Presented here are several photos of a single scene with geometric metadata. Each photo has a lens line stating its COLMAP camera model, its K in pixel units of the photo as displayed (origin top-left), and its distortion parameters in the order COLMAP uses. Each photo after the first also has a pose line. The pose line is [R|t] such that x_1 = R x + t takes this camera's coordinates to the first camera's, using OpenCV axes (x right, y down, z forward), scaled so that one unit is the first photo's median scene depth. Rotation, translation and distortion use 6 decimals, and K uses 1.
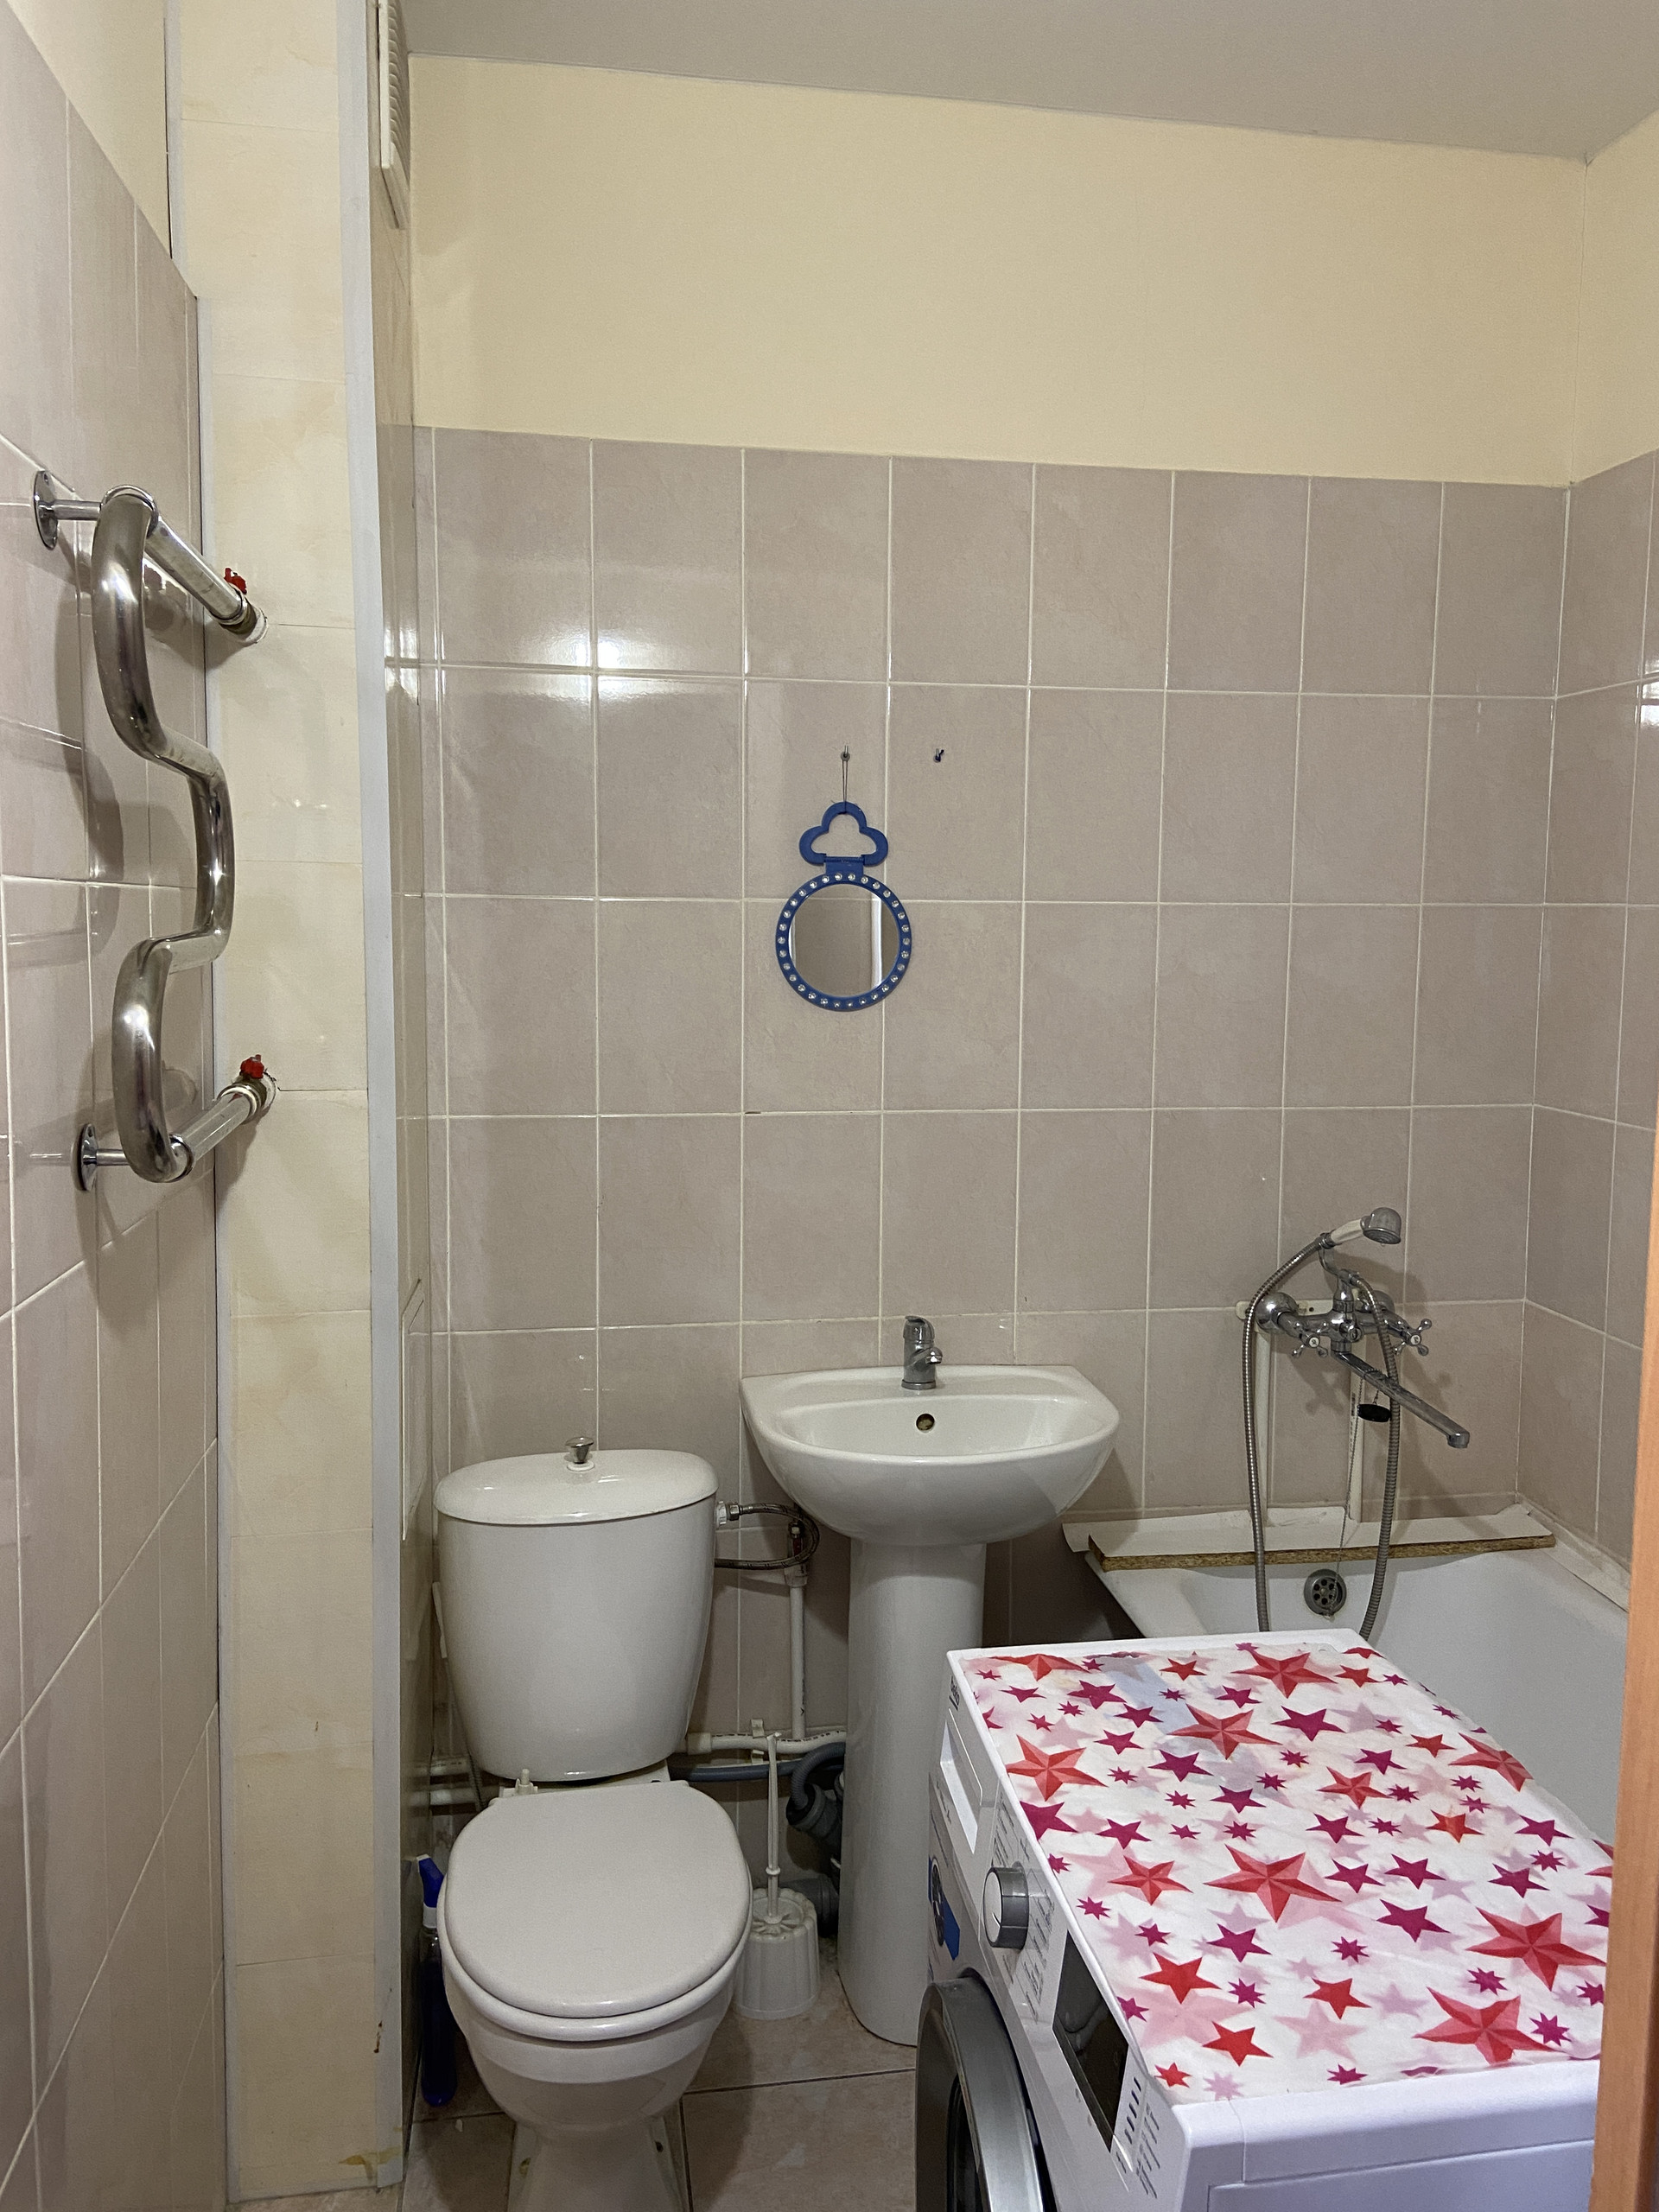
lens RADIAL K [[1667.4, 0, 842.8], [0, 1667.4, 1079.0], [0, 0, 1]] dist [0.131133, -0.173216]
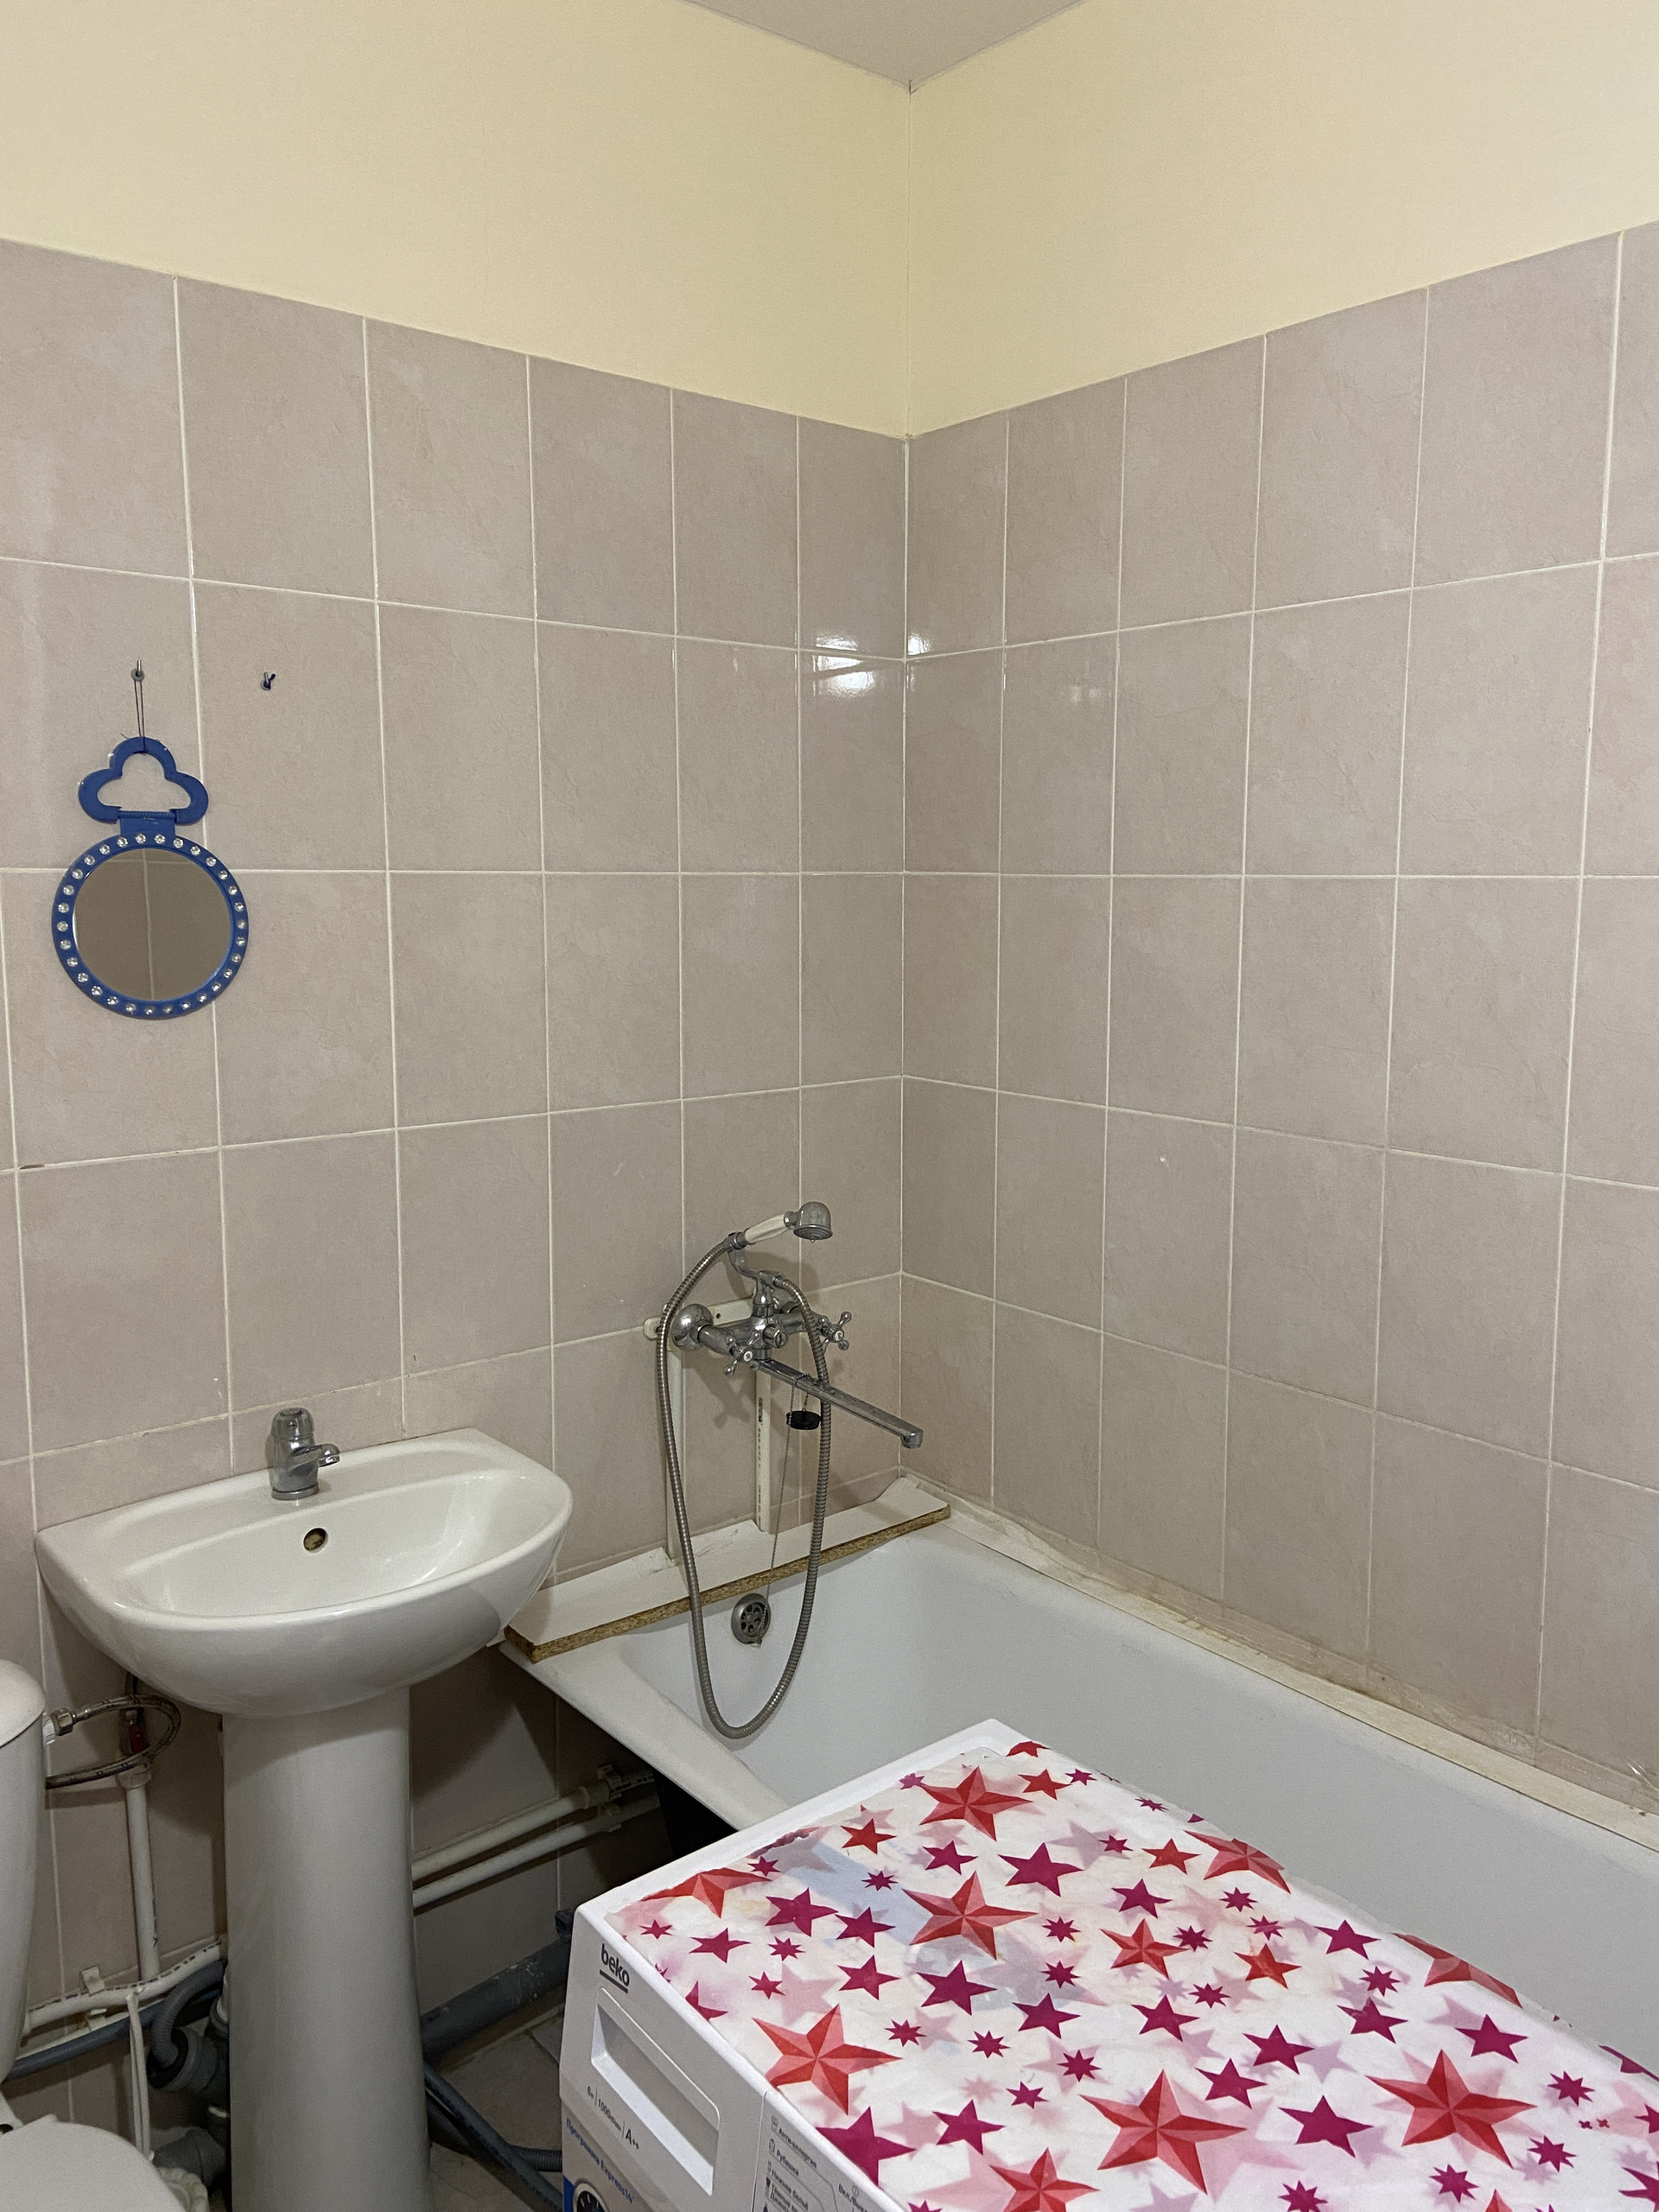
lens RADIAL K [[1667.4, 0, 842.8], [0, 1667.4, 1079.0], [0, 0, 1]] dist [0.131133, -0.173216]
pose [[0.862826, -0.071314, 0.500445, -0.118220], [0.056332, 0.997397, 0.045007, -0.031188], [-0.502352, -0.010642, 0.864598, 0.192262]]
